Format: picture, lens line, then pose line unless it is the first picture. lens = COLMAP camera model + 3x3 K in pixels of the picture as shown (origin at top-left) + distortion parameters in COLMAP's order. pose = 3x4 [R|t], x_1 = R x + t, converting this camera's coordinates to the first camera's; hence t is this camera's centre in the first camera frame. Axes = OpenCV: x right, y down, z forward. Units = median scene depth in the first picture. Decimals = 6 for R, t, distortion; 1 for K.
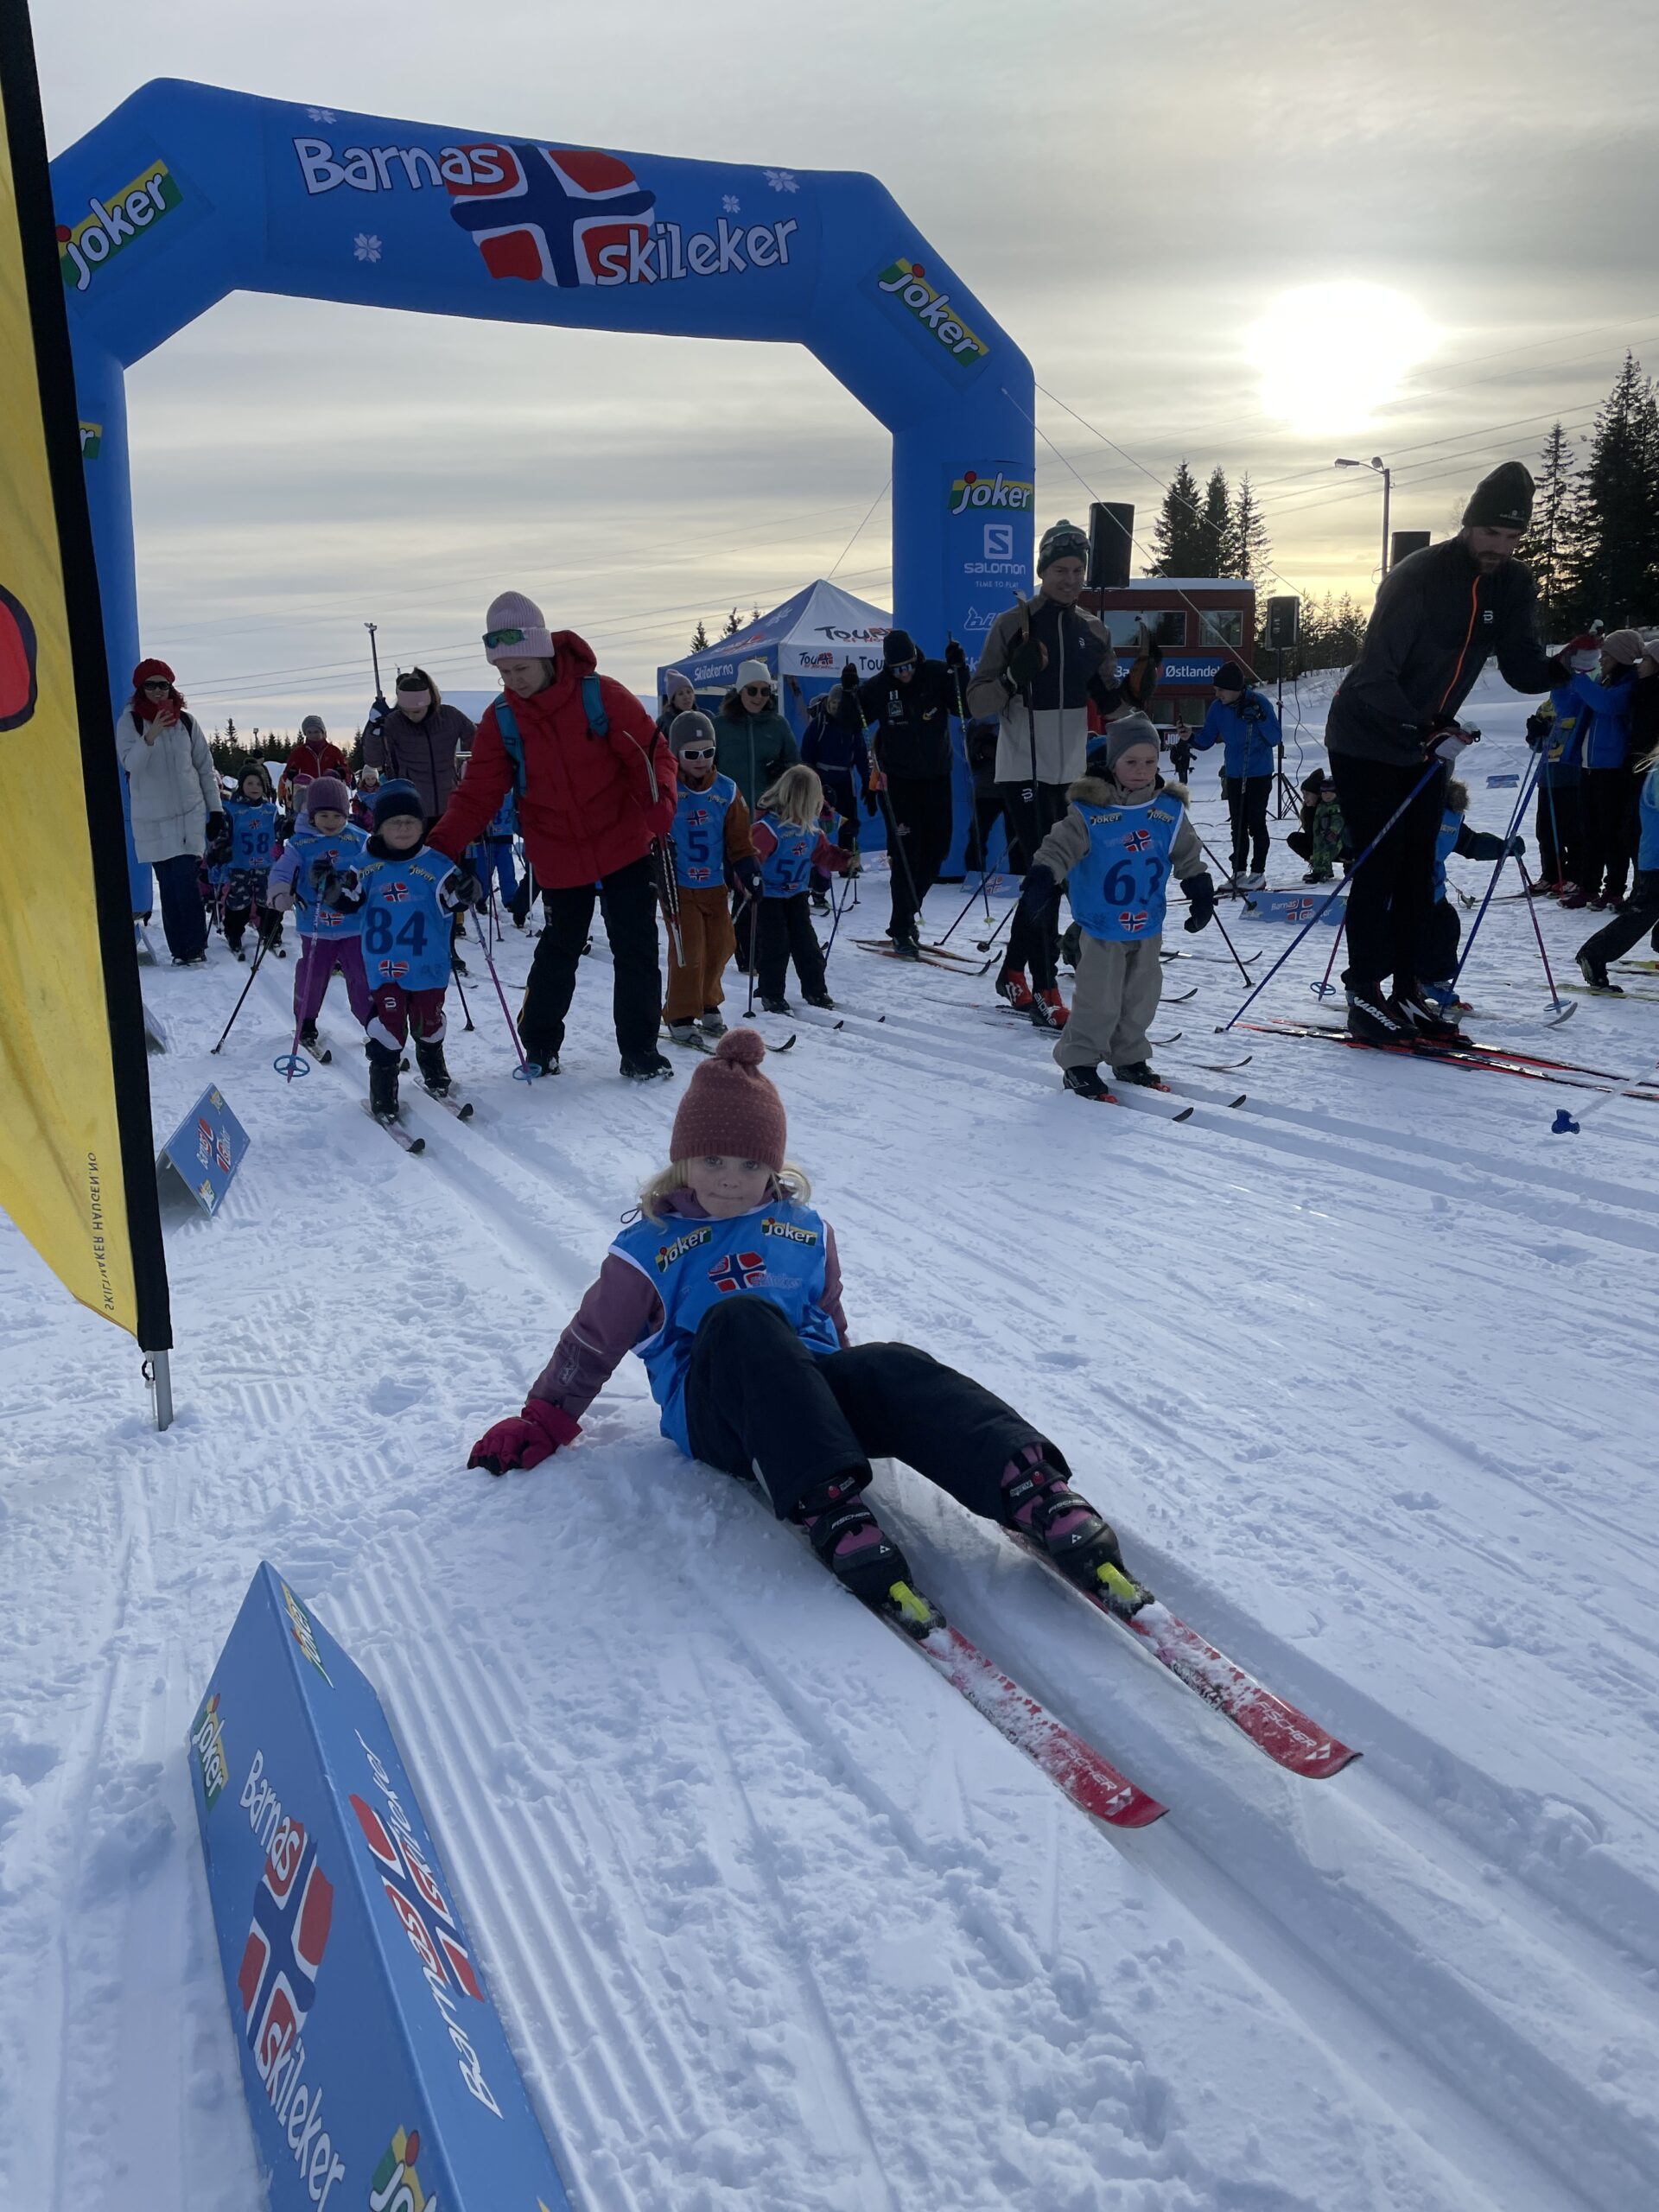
lens RADIAL K [[1646.0, 0, 816.6], [0, 1646.0, 1109.7], [0, 0, 1]] dist [0.095769, -0.125598]
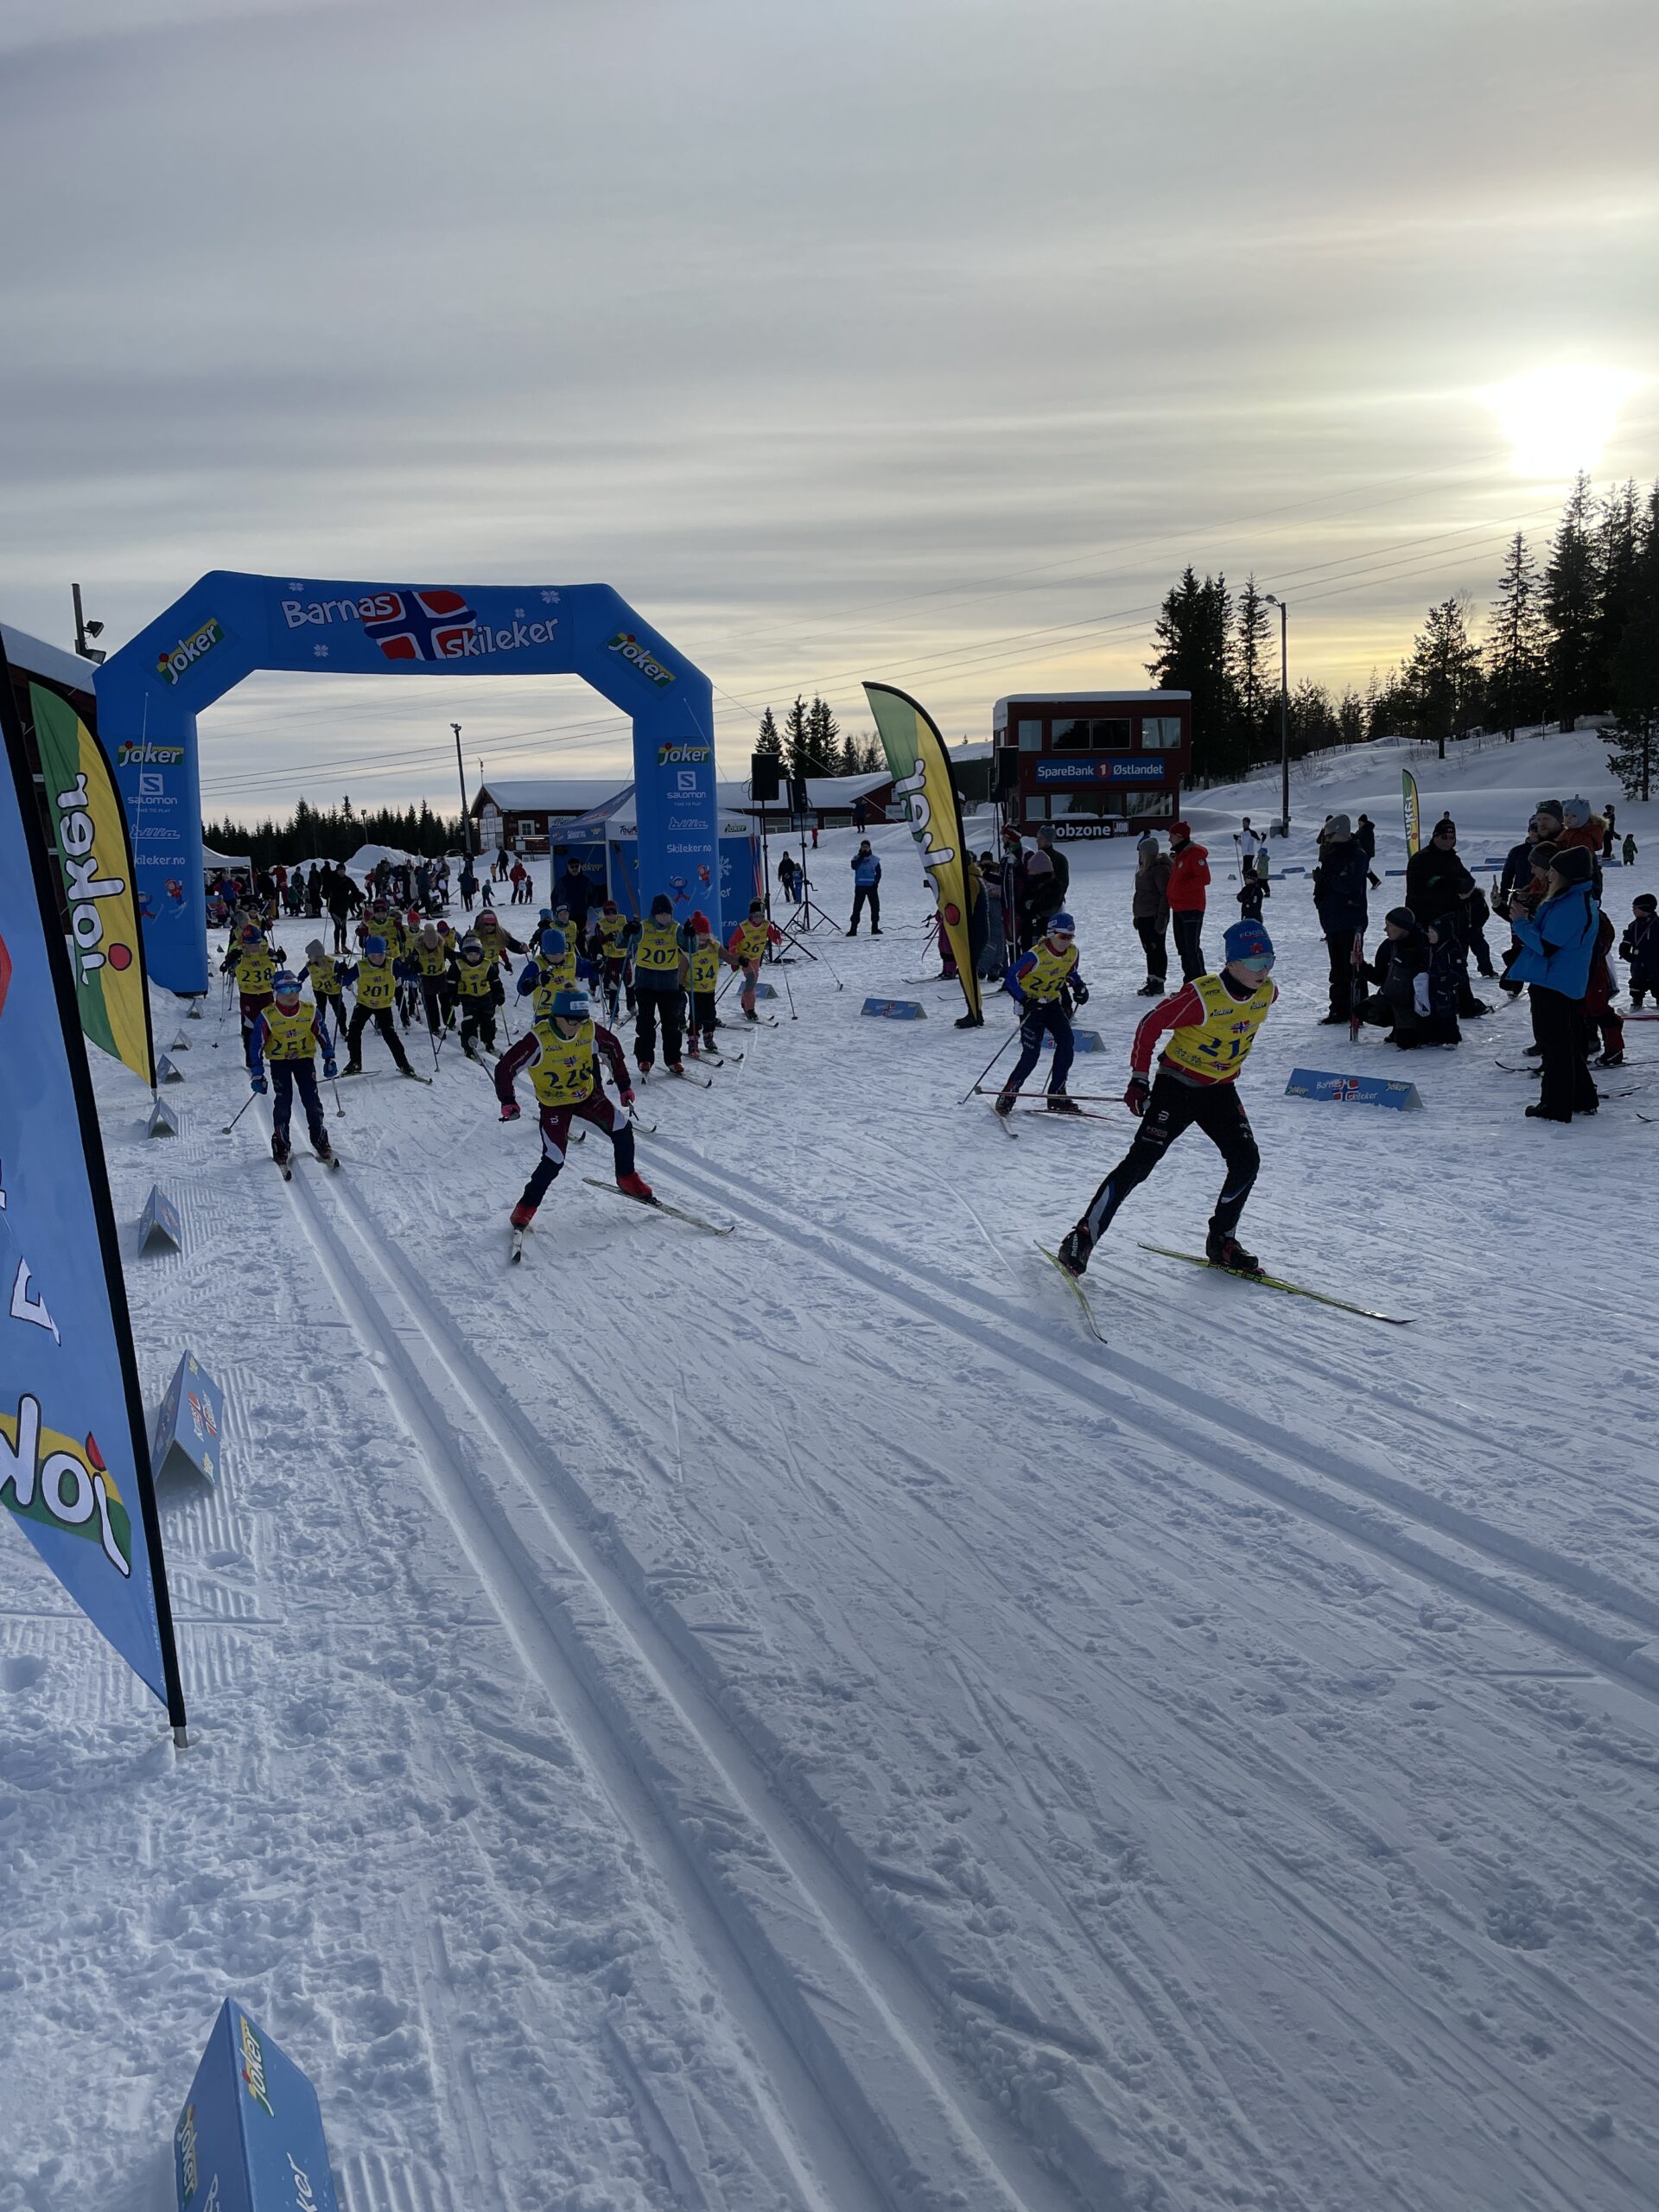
lens RADIAL K [[1657.0, 0, 829.5], [0, 1657.0, 1106.0], [0, 0, 1]] dist [0.097608, -0.136223]
pose [[0.998209, 0.000697, -0.059826, 1.288421], [-0.002976, 0.999273, -0.038005, 0.249655], [0.059756, 0.038115, 0.997485, -2.606418]]
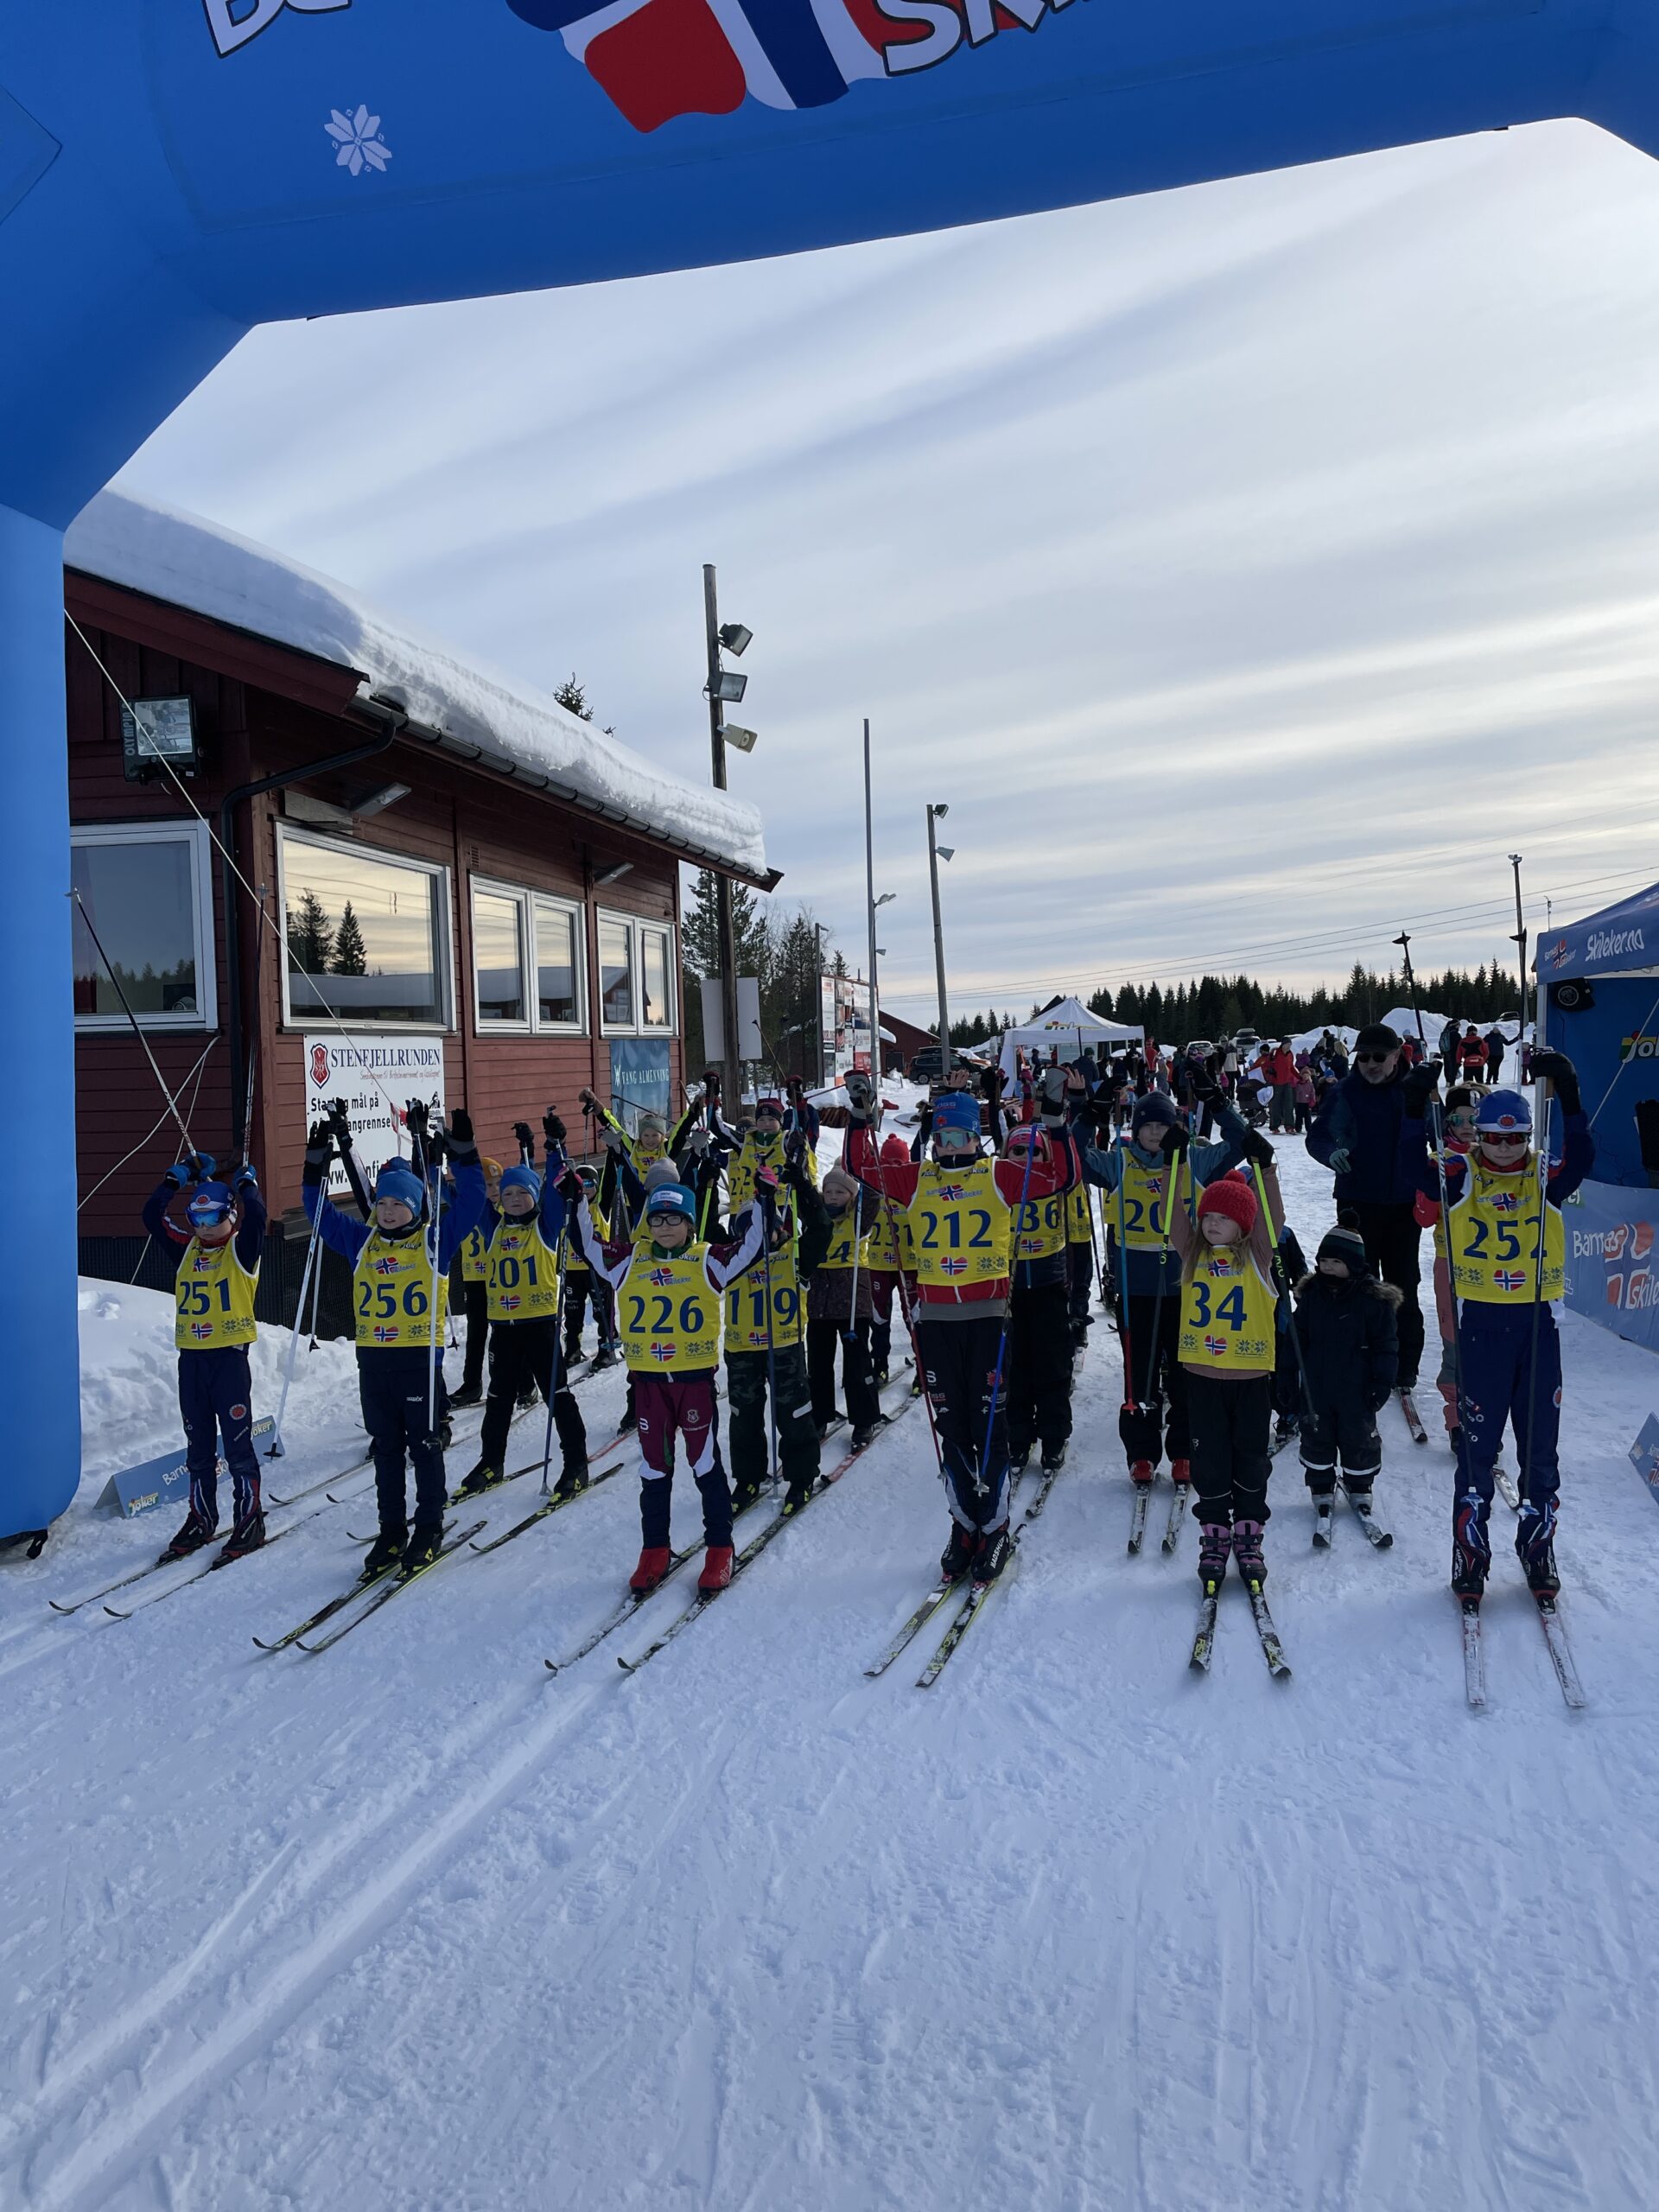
lens RADIAL K [[1657.0, 0, 829.5], [0, 1657.0, 1106.0], [0, 0, 1]] dist [0.097608, -0.136223]
pose [[0.777552, 0.015207, -0.628634, 0.337381], [-0.102467, 0.989409, -0.102807, -0.671682], [0.620413, 0.144353, 0.770876, 2.271213]]
